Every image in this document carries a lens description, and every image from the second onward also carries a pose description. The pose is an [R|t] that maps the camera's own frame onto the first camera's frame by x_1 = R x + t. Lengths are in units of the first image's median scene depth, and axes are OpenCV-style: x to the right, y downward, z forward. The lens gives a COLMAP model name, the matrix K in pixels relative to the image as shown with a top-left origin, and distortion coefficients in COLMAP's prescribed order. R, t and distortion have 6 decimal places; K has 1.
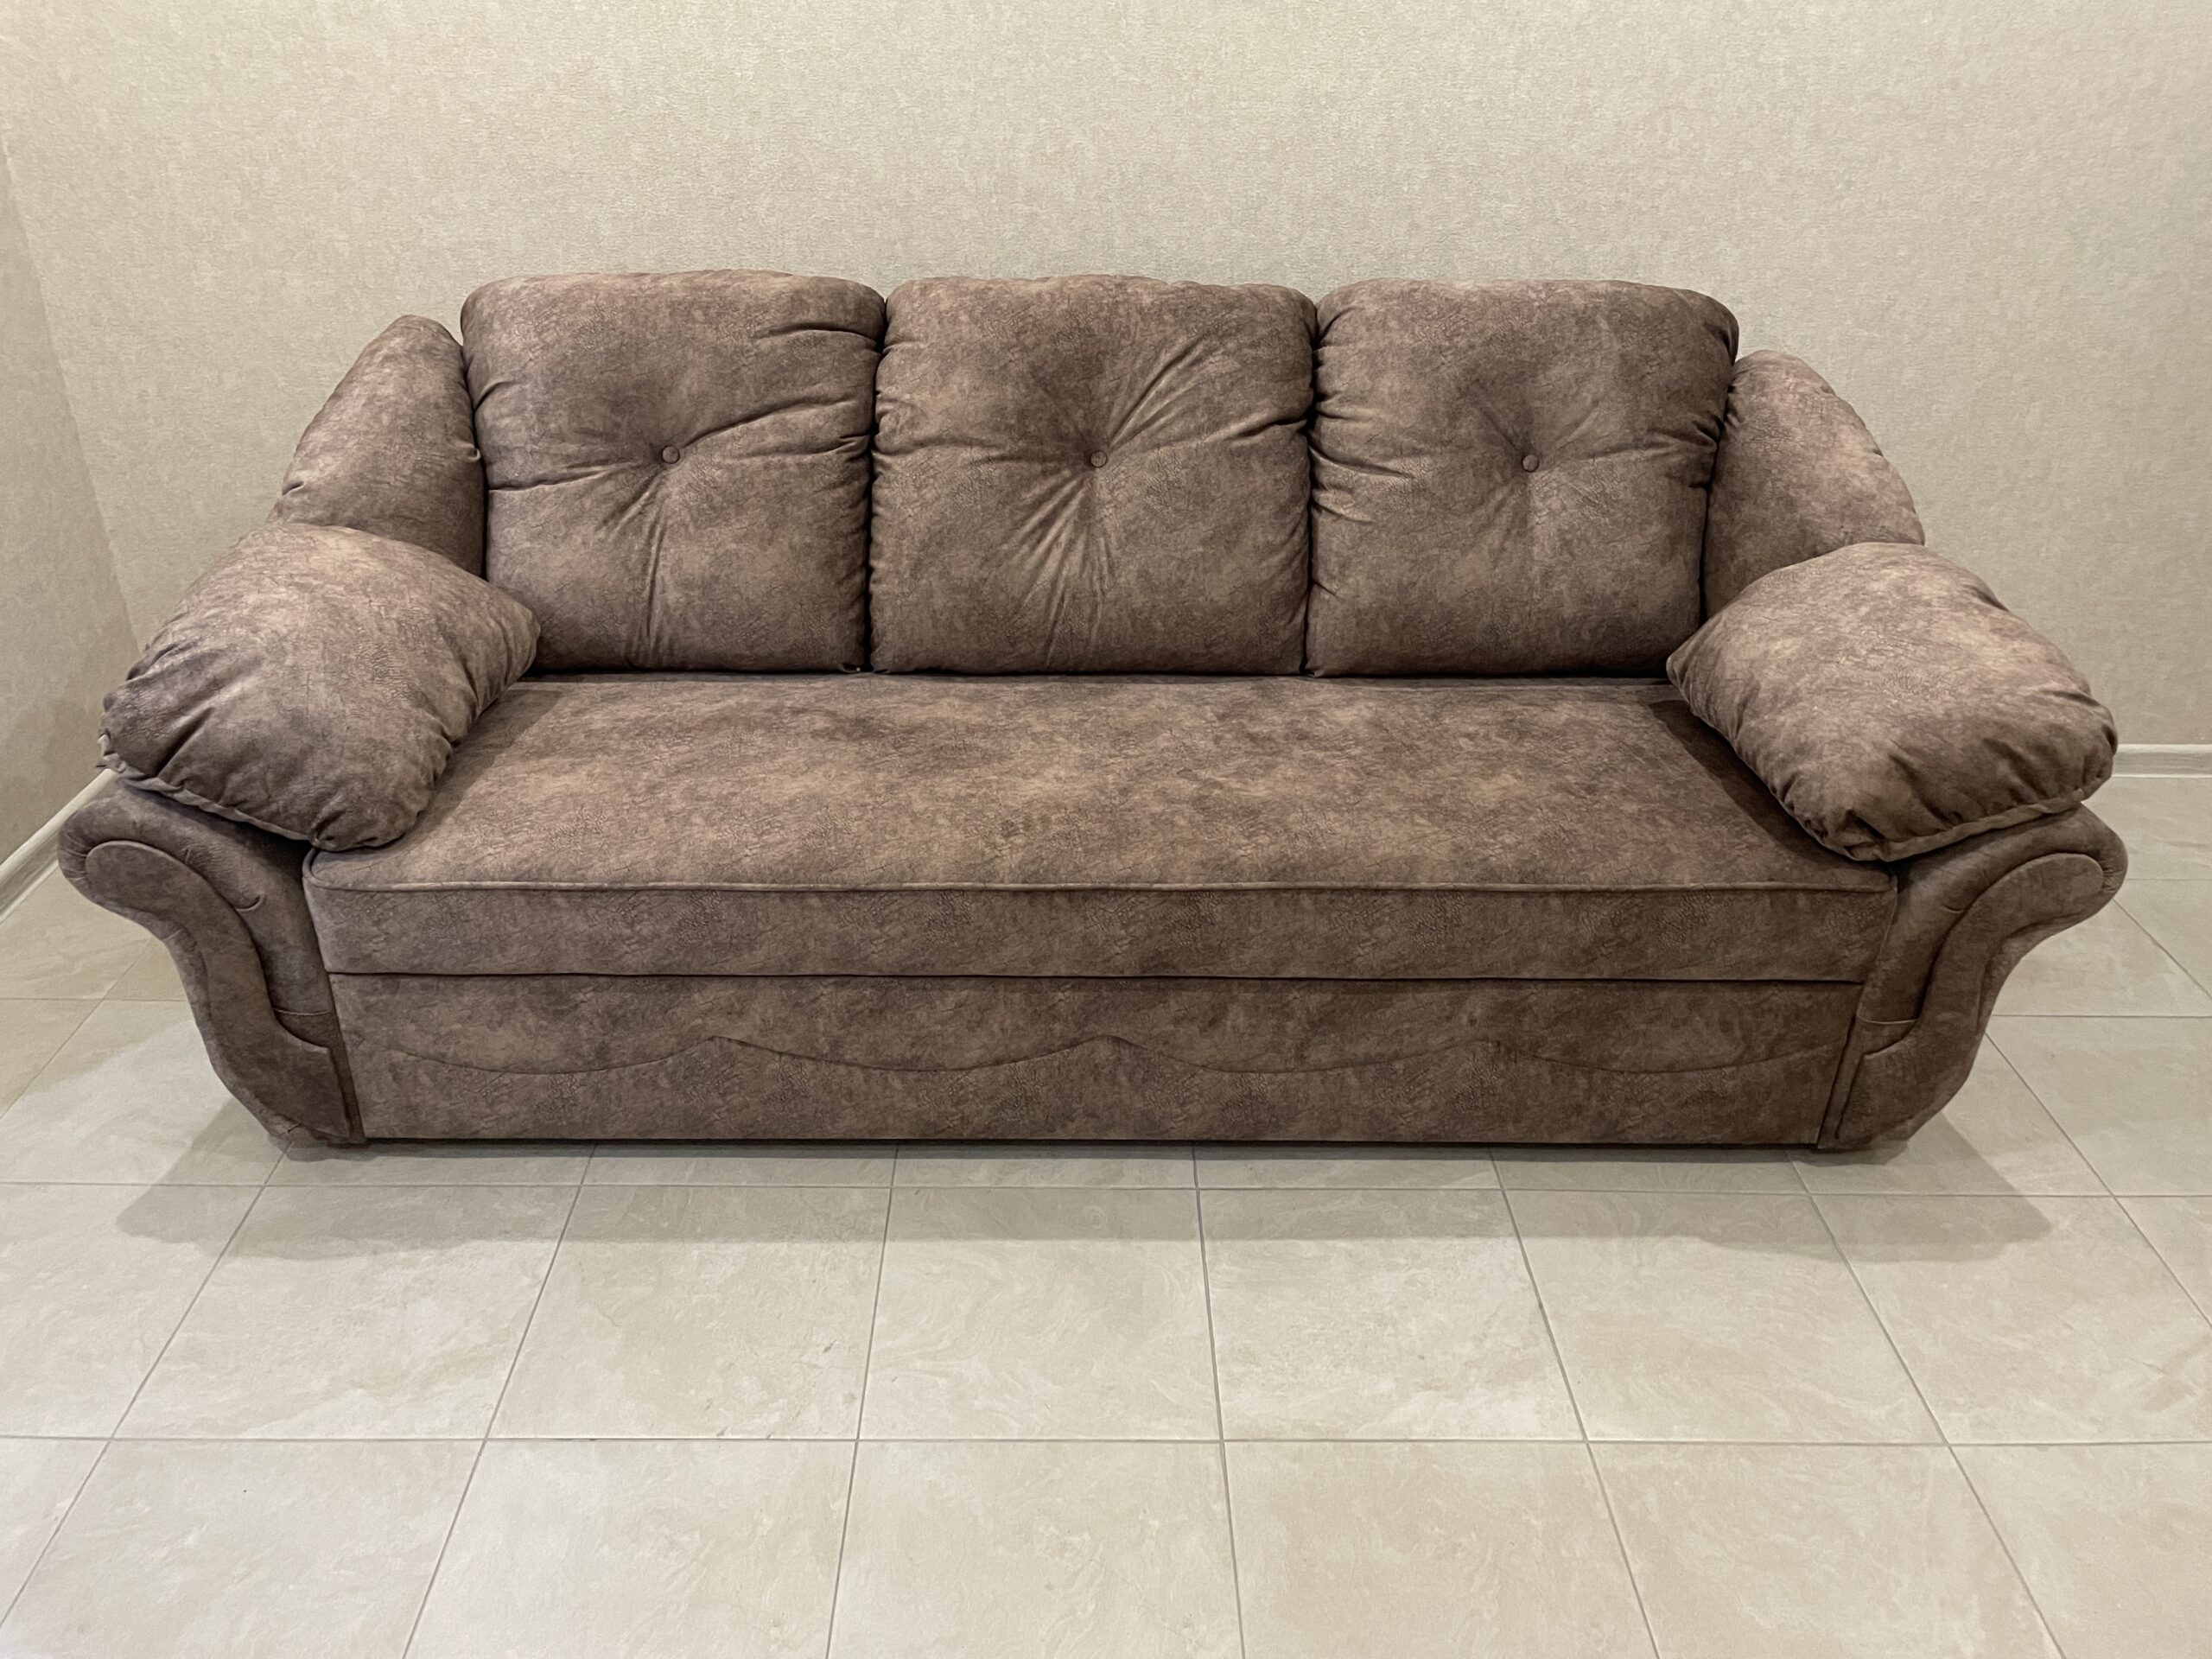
lens RADIAL K [[1690.8, 0, 1086.9], [0, 1690.8, 817.3], [0, 0, 1]] dist [0.081049, -0.110334]
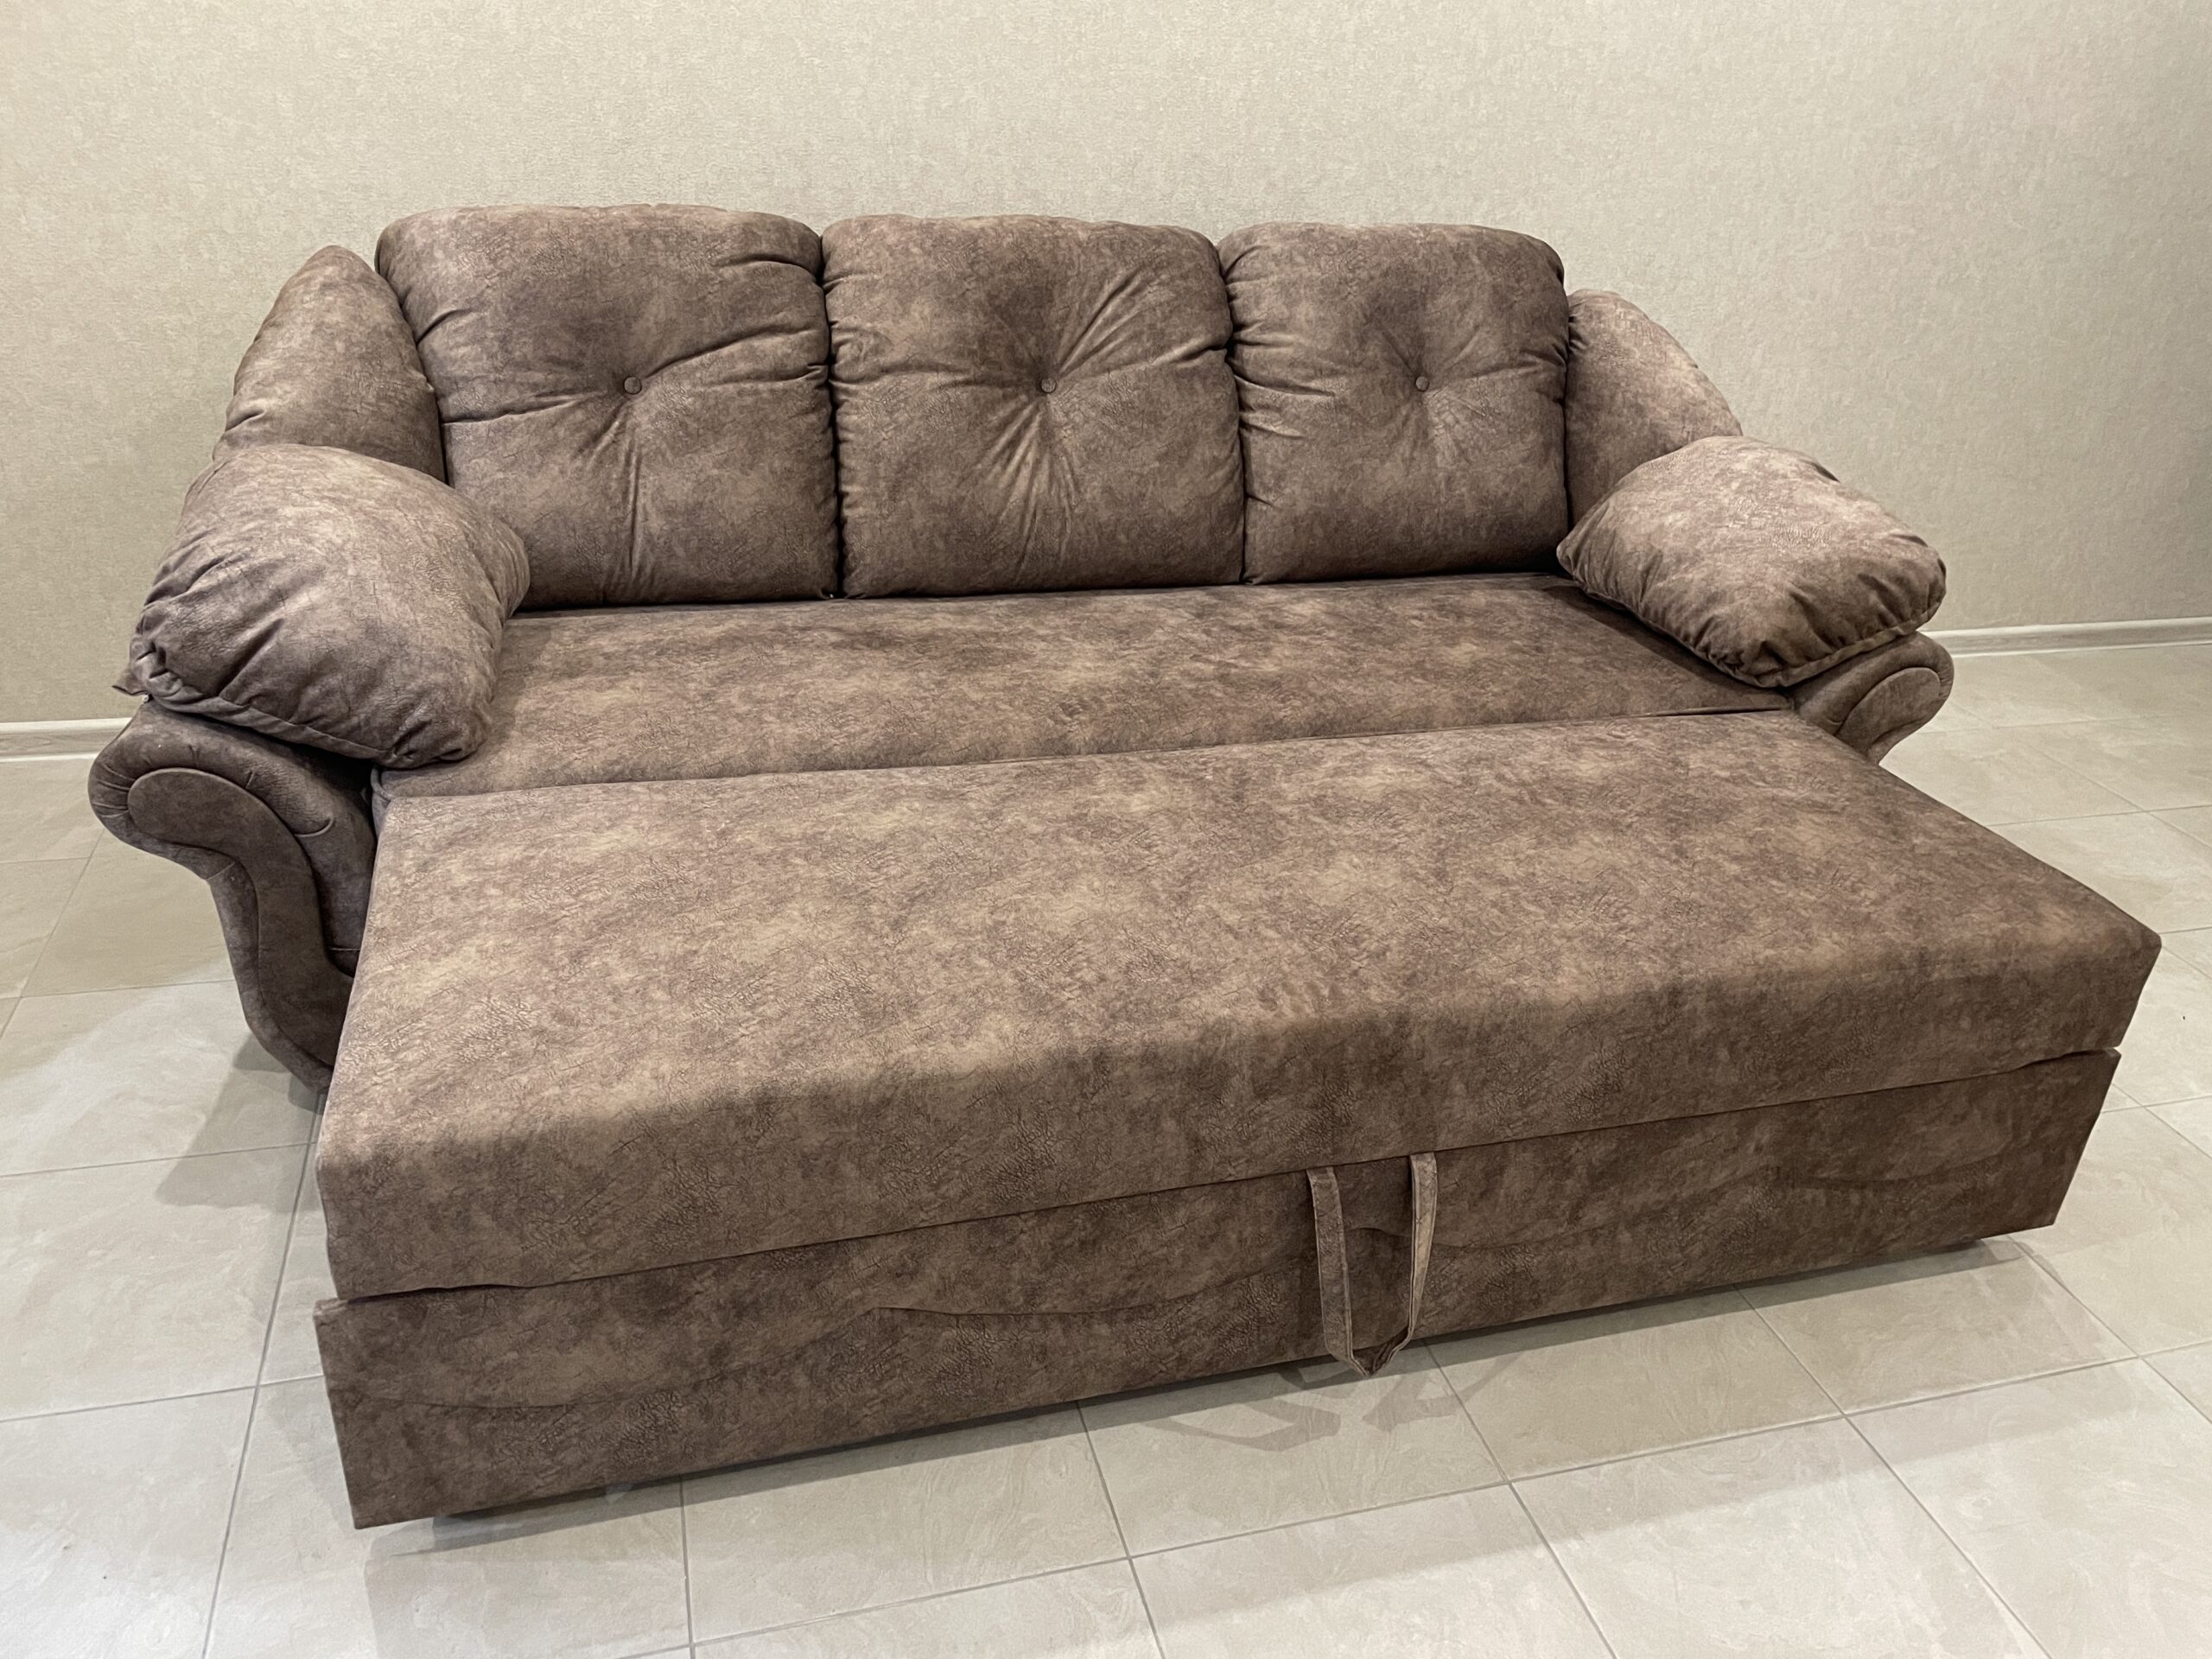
lens RADIAL K [[1690.8, 0, 1126.9], [0, 1690.8, 839.9], [0, 0, 1]] dist [0.081049, -0.110334]
pose [[0.962065, -0.083858, 0.259614, -0.248607], [0.089268, 0.995966, -0.009099, 0.086671], [-0.257804, 0.031929, 0.965670, -0.029593]]
